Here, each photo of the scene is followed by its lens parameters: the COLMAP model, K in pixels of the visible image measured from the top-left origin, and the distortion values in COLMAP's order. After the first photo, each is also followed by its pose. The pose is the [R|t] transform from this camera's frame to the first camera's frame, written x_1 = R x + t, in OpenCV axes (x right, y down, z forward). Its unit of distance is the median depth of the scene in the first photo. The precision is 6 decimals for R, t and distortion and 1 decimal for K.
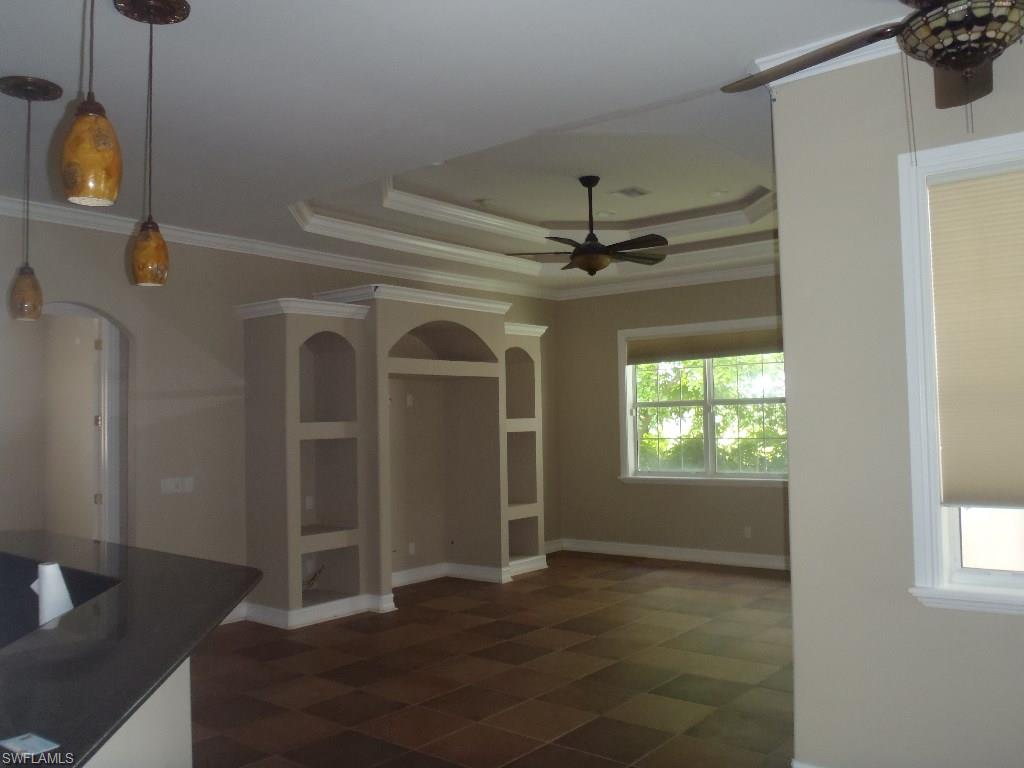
lens RADIAL K [[864.4, 0, 512.0], [0, 864.4, 384.0], [0, 0, 1]] dist [0.001219, -0.000049]
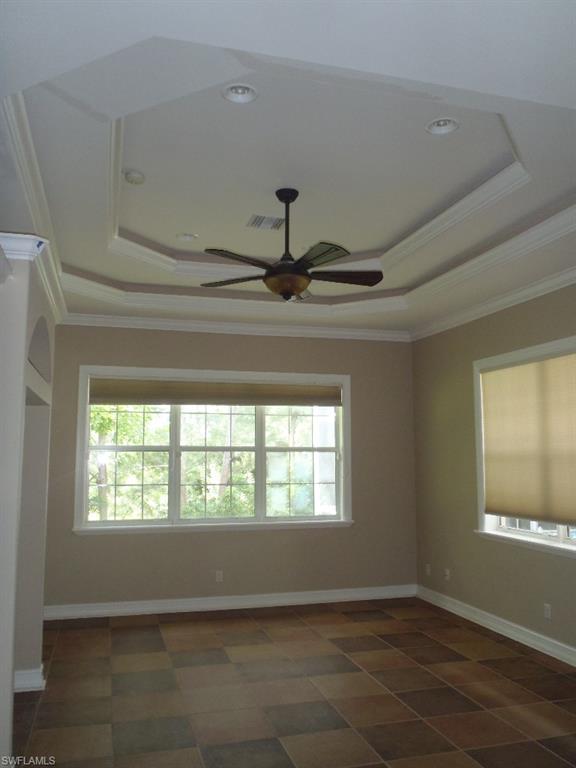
lens RADIAL K [[648.3, 0, 289.6], [0, 648.3, 395.0], [0, 0, 1]] dist [0.001219, -0.000049]
pose [[0.572211, 0.108176, 0.812941, -0.336230], [-0.051146, 0.994040, -0.096274, 0.026643], [-0.818510, 0.013510, 0.574333, 0.480638]]
